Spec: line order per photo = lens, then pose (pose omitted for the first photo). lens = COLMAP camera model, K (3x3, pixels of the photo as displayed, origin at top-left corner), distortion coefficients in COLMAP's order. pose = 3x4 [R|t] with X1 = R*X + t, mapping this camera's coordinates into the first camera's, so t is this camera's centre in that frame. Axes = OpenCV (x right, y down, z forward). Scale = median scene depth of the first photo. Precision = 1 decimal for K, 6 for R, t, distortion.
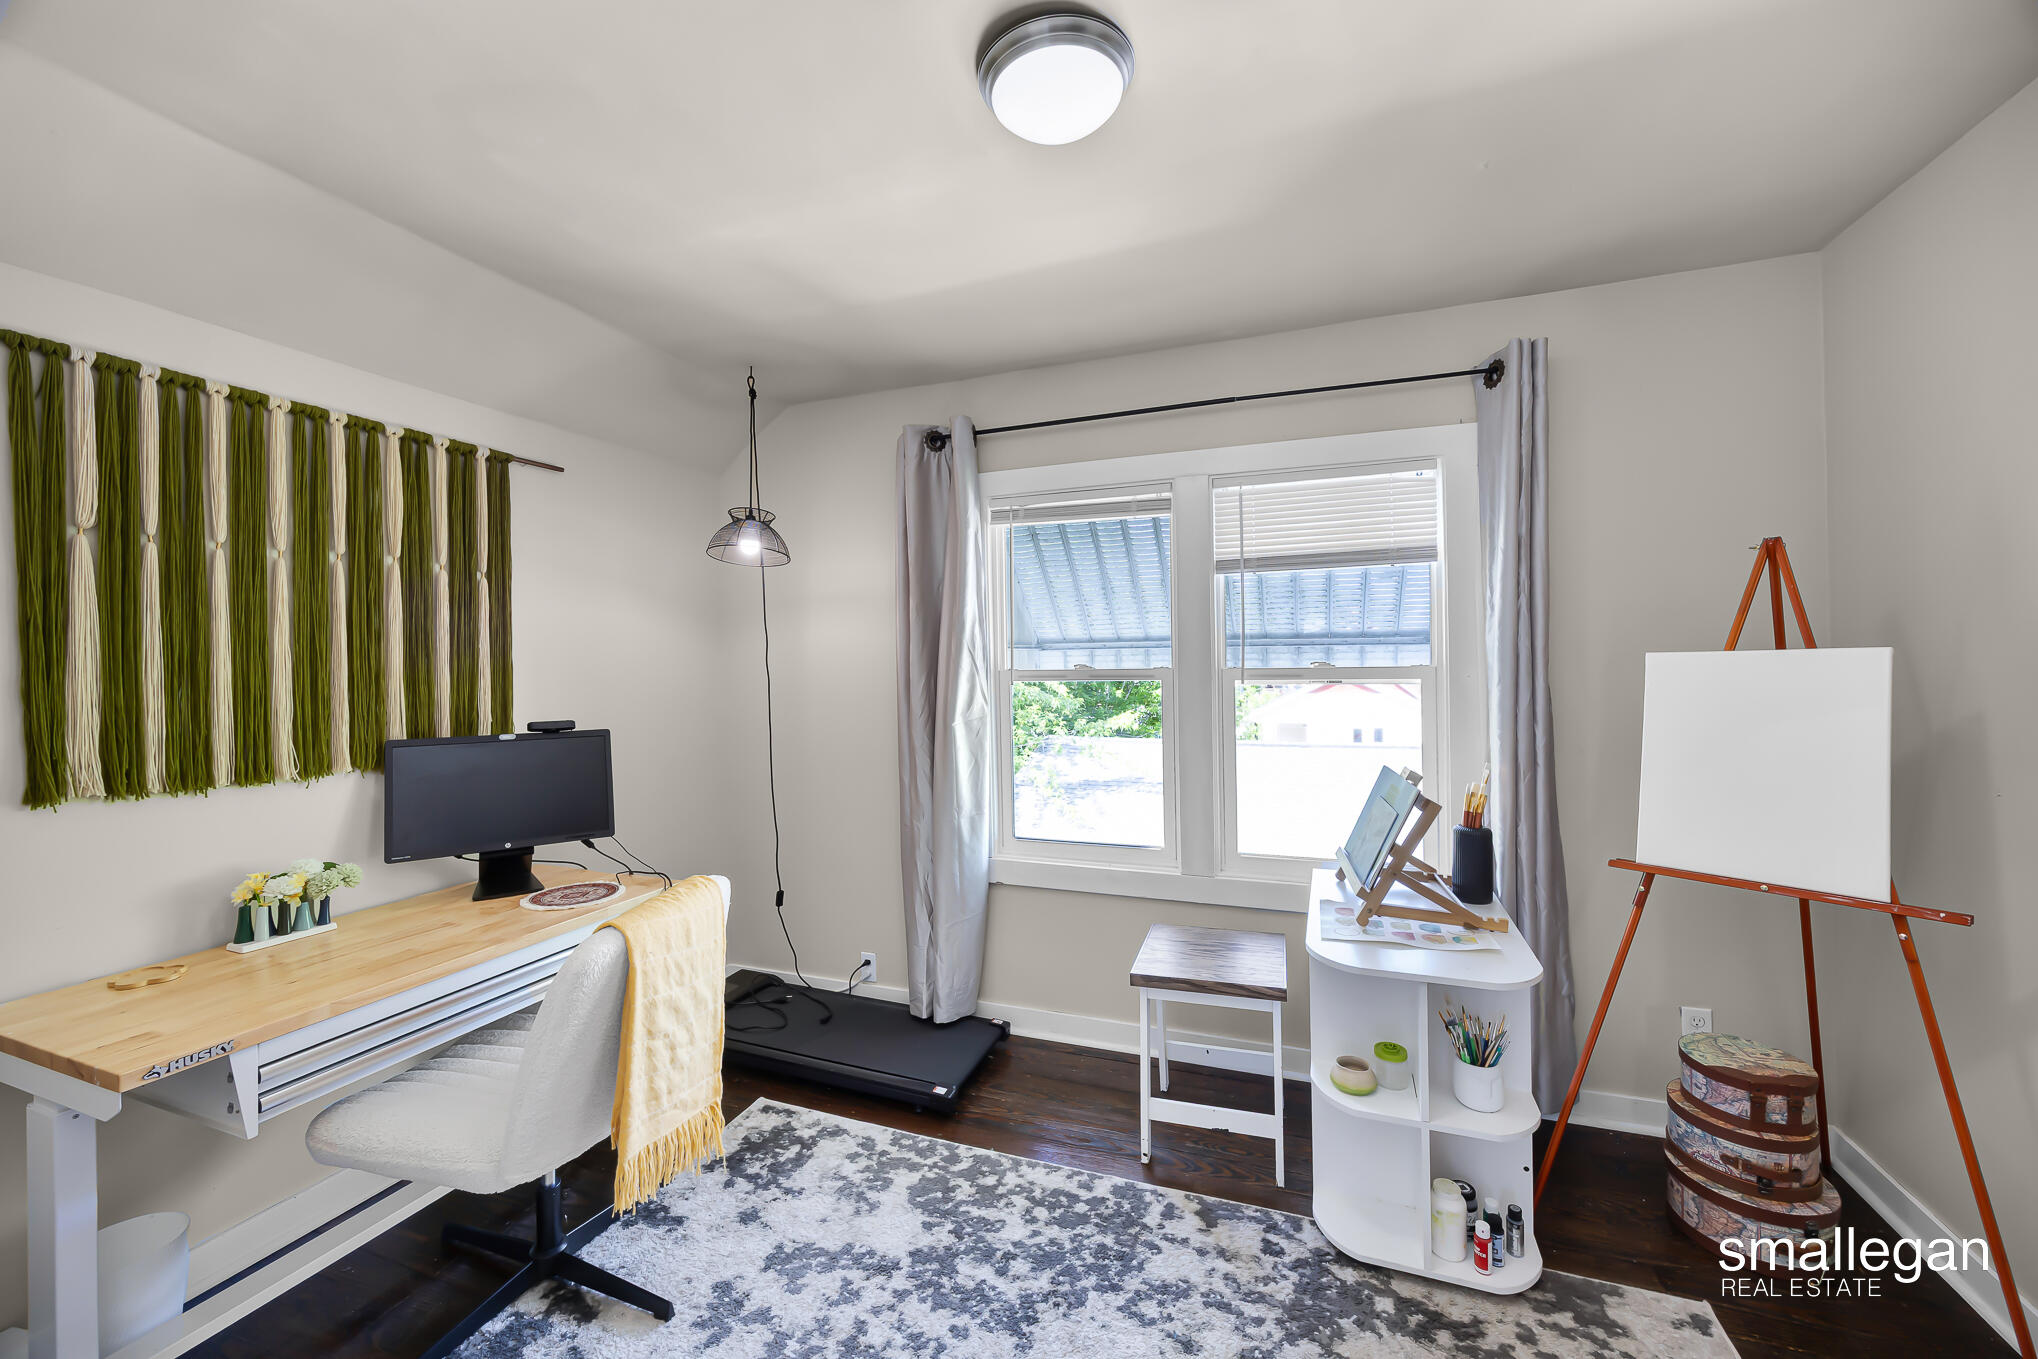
lens RADIAL K [[789.9, 0, 1019.0], [0, 789.9, 679.5], [0, 0, 1]] dist [-0.002121, -0.000267]
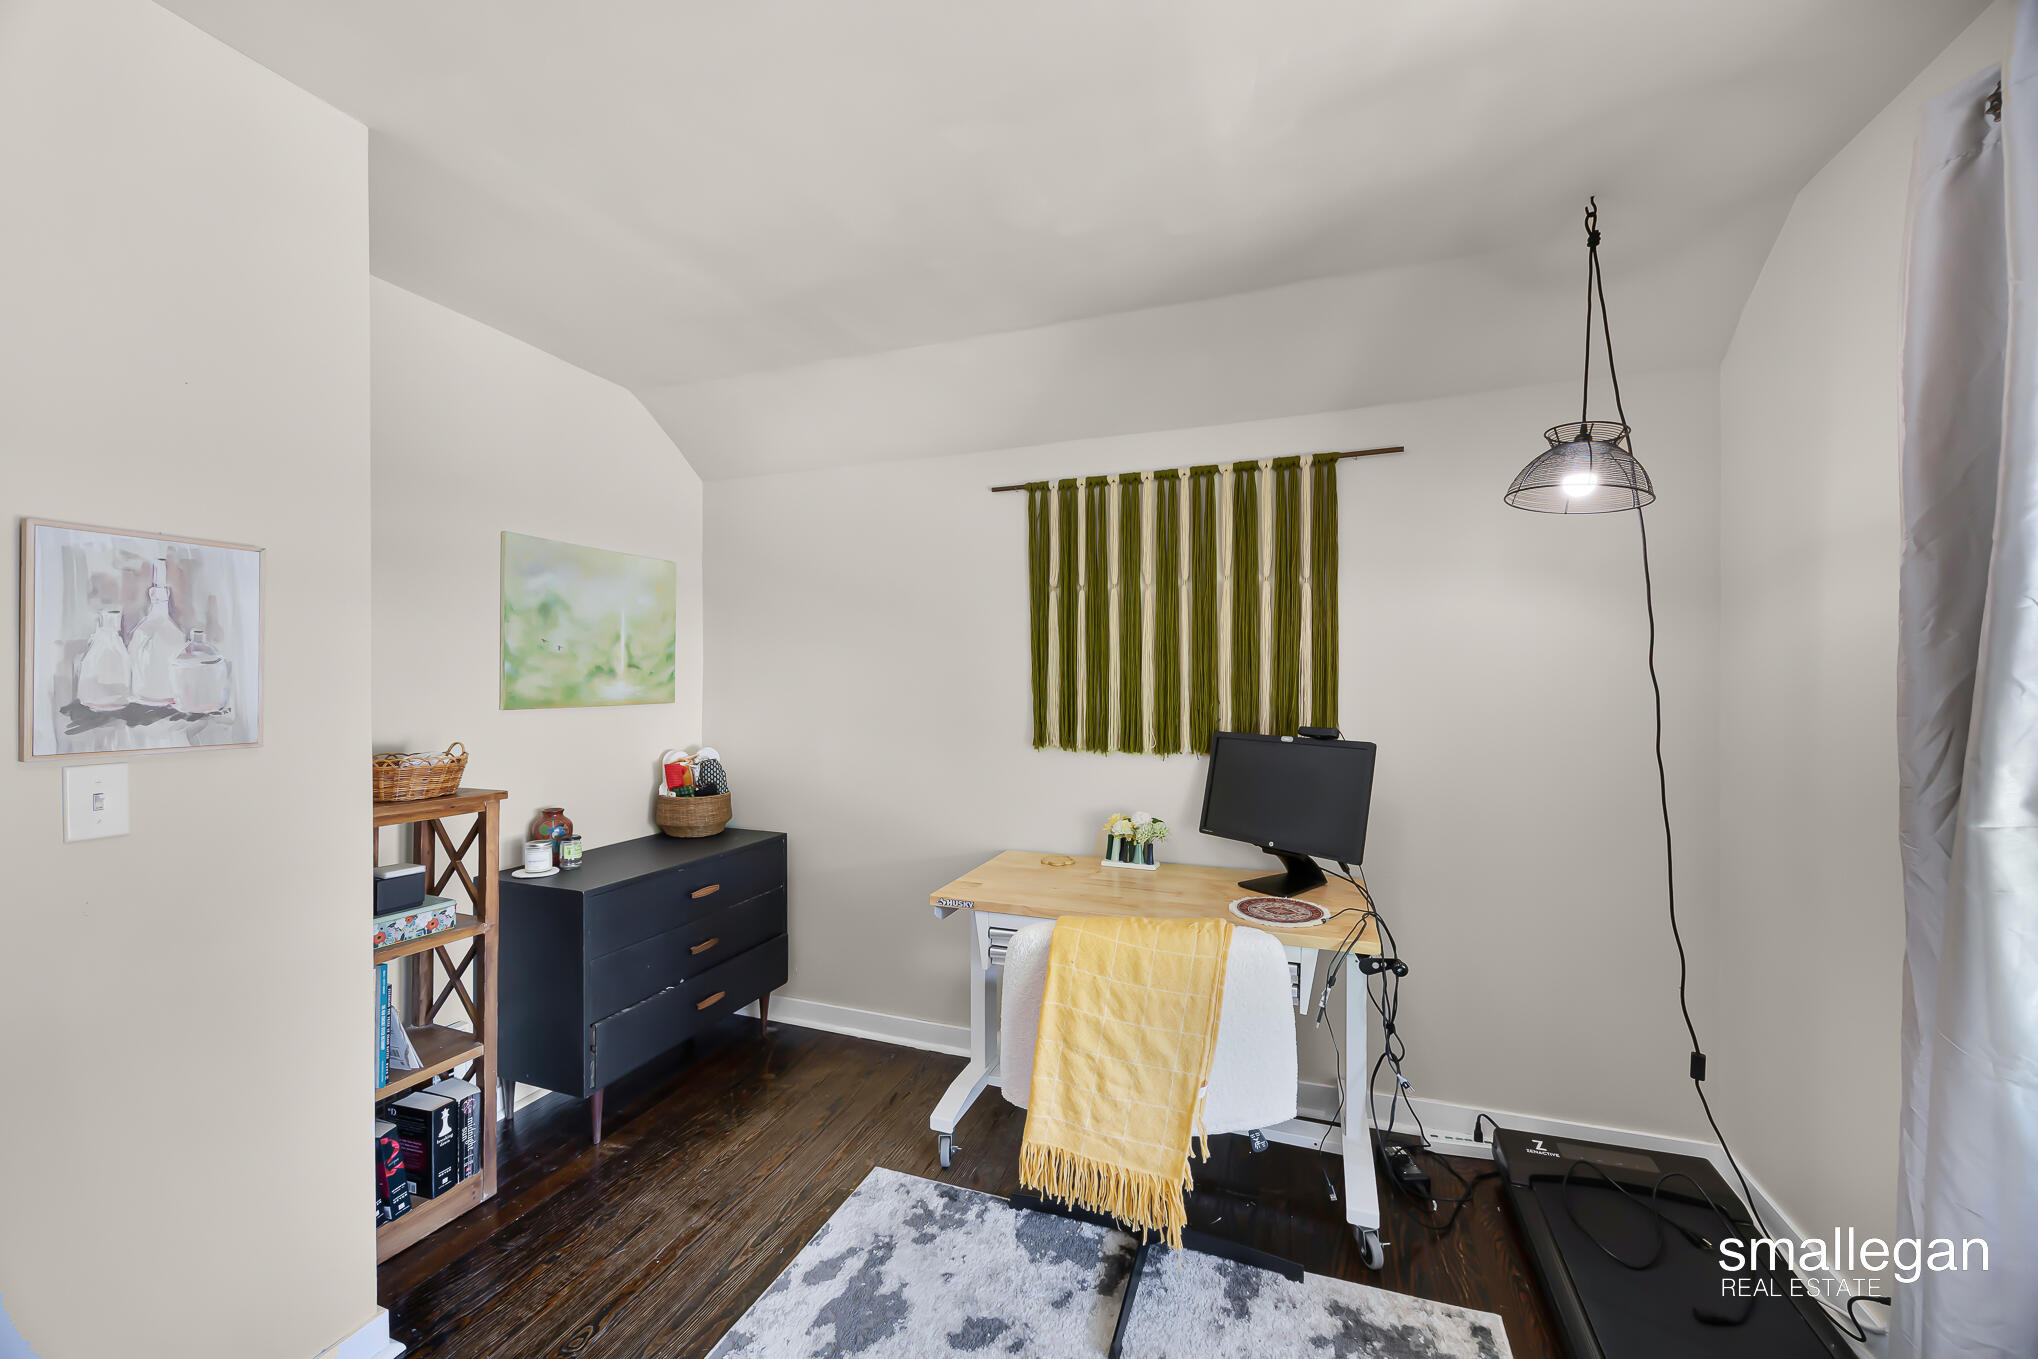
lens RADIAL K [[777.7, 0, 1024.3], [0, 777.7, 695.9], [0, 0, 1]] dist [-0.000438, -0.000053]
pose [[0.012965, 0.038311, -0.999182, 0.334740], [-0.019449, 0.999086, 0.038055, -0.014056], [0.999727, 0.018940, 0.013698, 0.632485]]
